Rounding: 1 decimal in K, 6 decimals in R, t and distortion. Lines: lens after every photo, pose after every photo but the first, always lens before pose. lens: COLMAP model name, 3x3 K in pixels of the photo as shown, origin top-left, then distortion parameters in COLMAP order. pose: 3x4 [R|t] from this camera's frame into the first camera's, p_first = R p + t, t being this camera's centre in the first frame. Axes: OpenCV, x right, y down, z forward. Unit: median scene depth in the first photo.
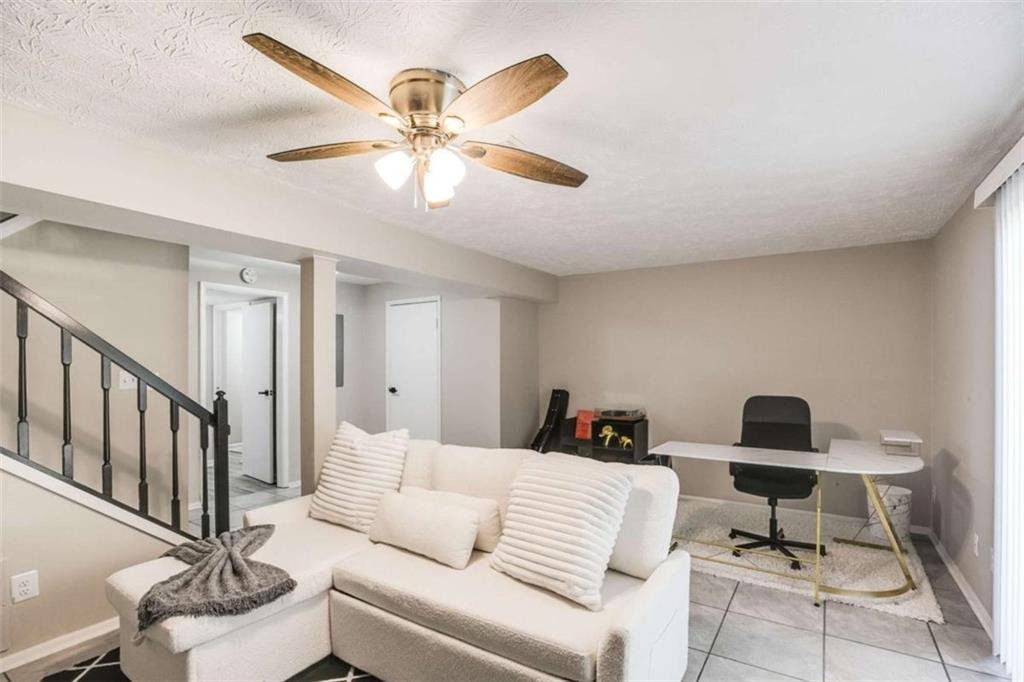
lens RADIAL K [[477.9, 0, 535.2], [0, 477.9, 362.4], [0, 0, 1]] dist [-0.005358, -0.000326]
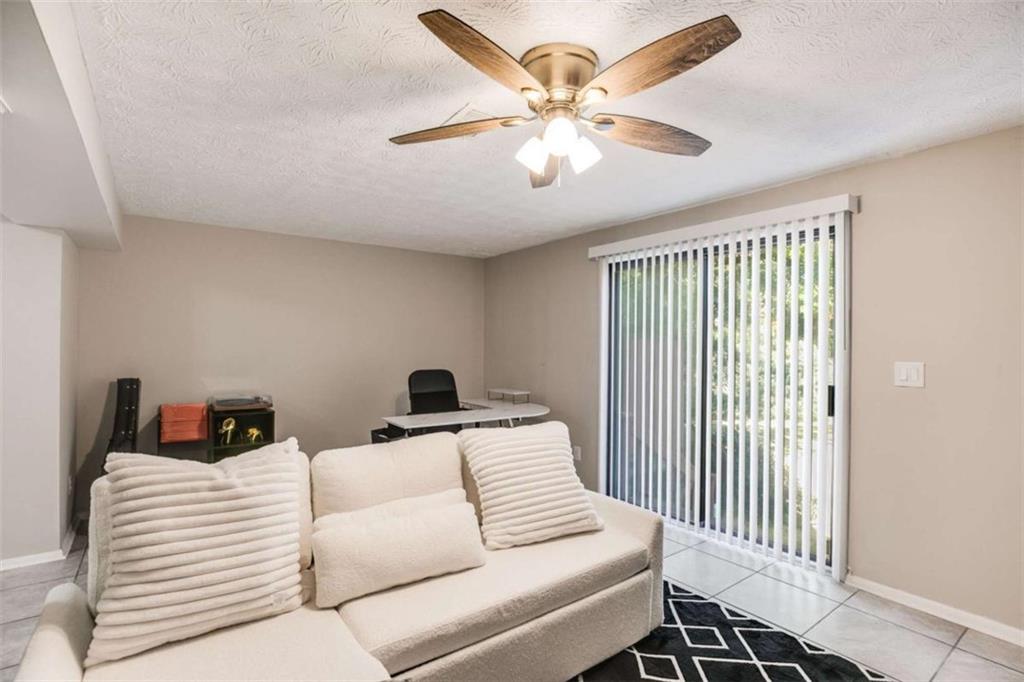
lens RADIAL K [[477.9, 0, 513.4], [0, 477.9, 344.9], [0, 0, 1]] dist [-0.005358, -0.000326]
pose [[0.379077, 0.006653, 0.925341, -0.772173], [-0.011898, 0.999927, -0.002315, 0.008257], [-0.925289, -0.010132, 0.379128, 0.468400]]
